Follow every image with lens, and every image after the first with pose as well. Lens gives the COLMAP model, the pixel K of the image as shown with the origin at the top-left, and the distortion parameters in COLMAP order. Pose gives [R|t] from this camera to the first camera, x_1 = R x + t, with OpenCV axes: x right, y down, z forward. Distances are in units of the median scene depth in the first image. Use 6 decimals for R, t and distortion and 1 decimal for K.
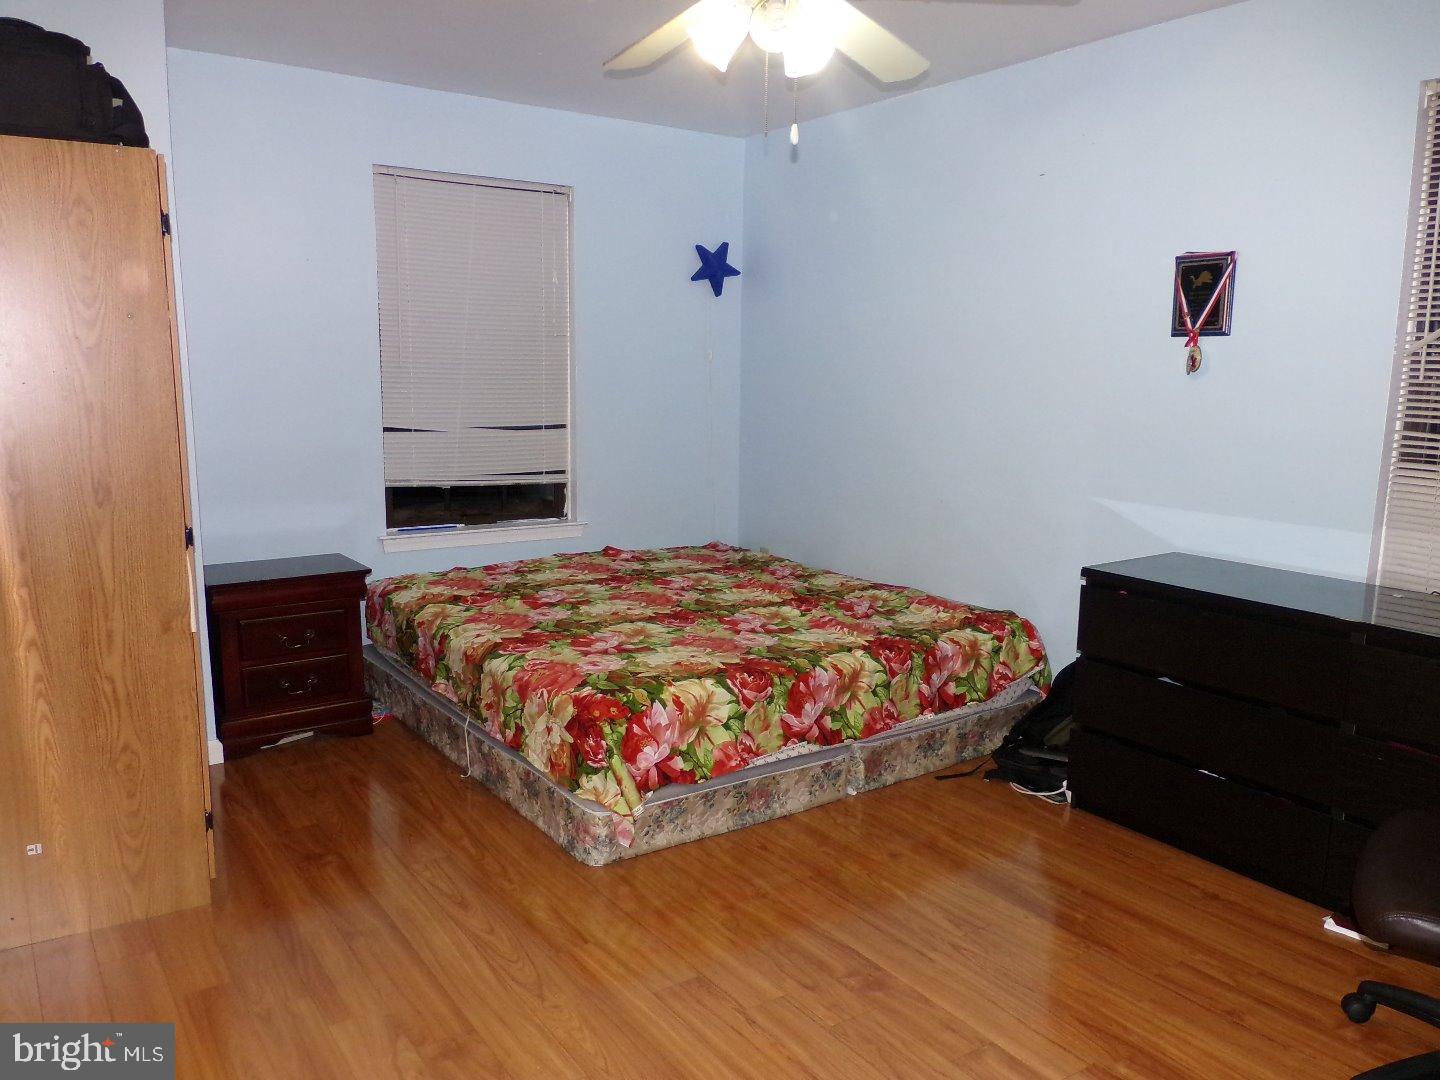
lens RADIAL K [[1120.4, 0, 715.8], [0, 1120.4, 538.6], [0, 0, 1]] dist [0.019104, -0.016935]
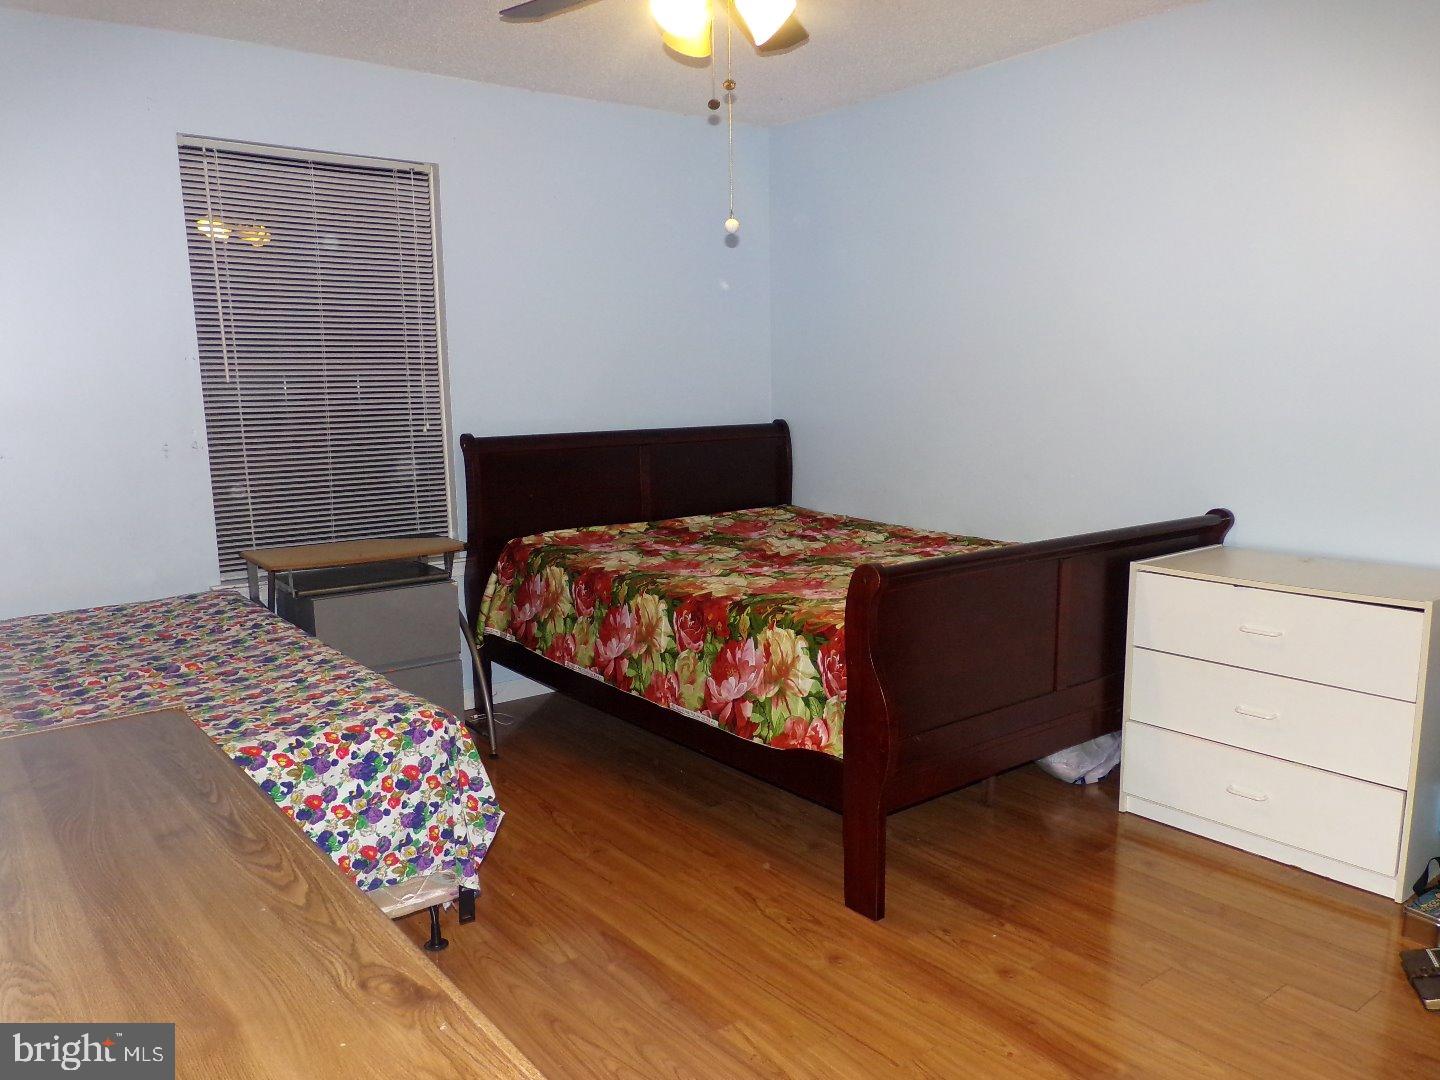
lens RADIAL K [[1120.4, 0, 716.5], [0, 1120.4, 543.4], [0, 0, 1]] dist [0.019104, -0.016935]
pose [[0.049596, 0.159491, -0.985953, 0.977120], [-0.176614, 0.973011, 0.148513, -0.076693], [0.983030, 0.166768, 0.076426, 0.998775]]
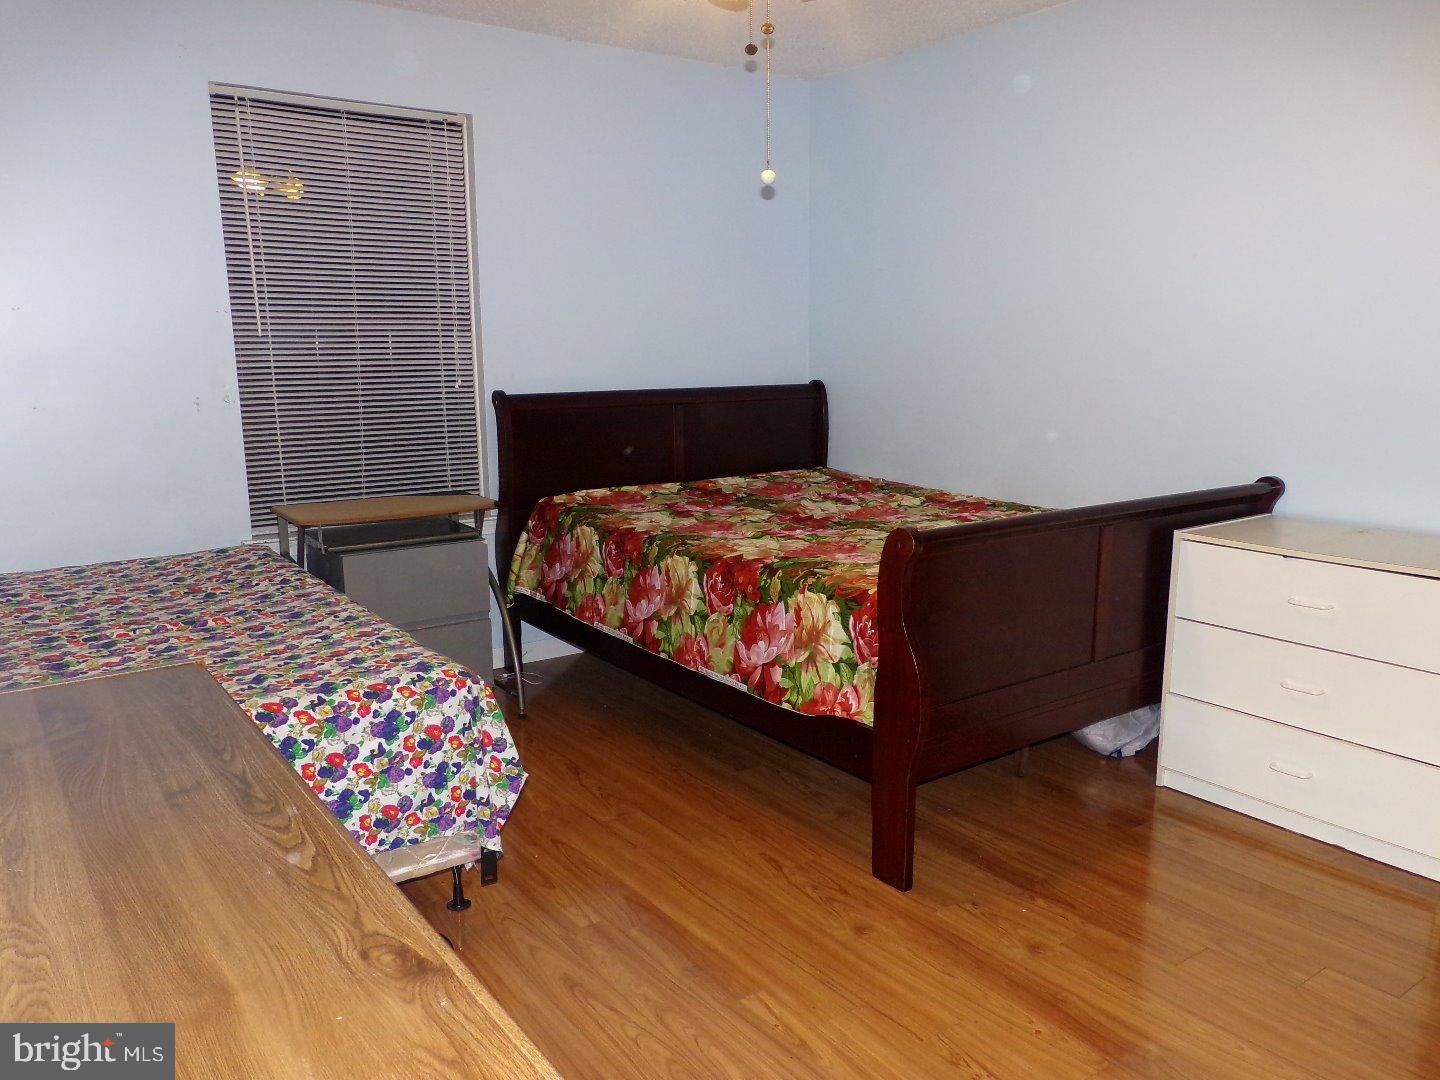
lens RADIAL K [[1120.4, 0, 722.2], [0, 1120.4, 536.5], [0, 0, 1]] dist [0.019104, -0.016935]
pose [[0.019840, 0.186872, -0.982184, 0.957176], [-0.186644, 0.965800, 0.179985, -0.073506], [0.982227, 0.179748, 0.054040, 1.005469]]
